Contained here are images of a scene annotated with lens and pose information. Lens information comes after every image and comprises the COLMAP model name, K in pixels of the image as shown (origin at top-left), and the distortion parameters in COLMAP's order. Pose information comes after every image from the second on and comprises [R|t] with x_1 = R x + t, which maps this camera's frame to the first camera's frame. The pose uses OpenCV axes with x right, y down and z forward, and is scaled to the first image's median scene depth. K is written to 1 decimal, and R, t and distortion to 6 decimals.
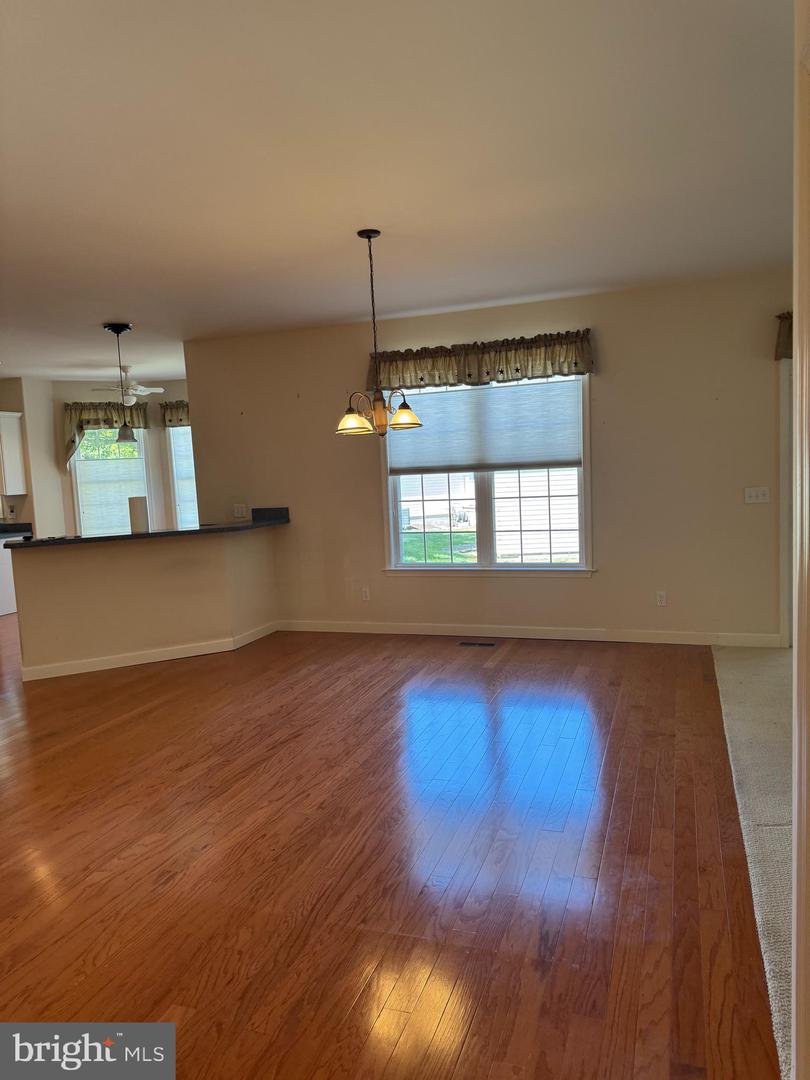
lens RADIAL K [[763.4, 0, 403.6], [0, 763.4, 548.5], [0, 0, 1]] dist [0.045280, -0.041649]
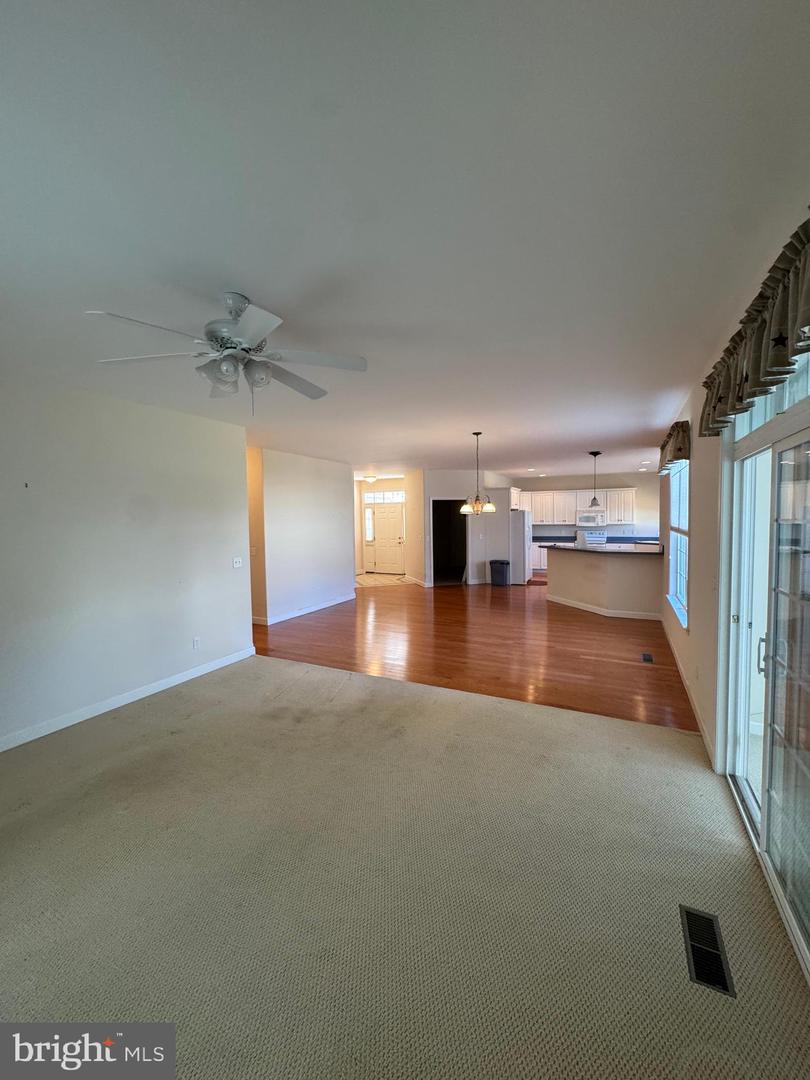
lens RADIAL K [[430.3, 0, 405.6], [0, 430.3, 538.5], [0, 0, 1]] dist [-0.003343, -0.000197]
pose [[-0.122636, 0.096103, -0.987788, 0.943483], [-0.084933, 0.990633, 0.106924, -0.140937], [0.988811, 0.097009, -0.113325, 0.666060]]
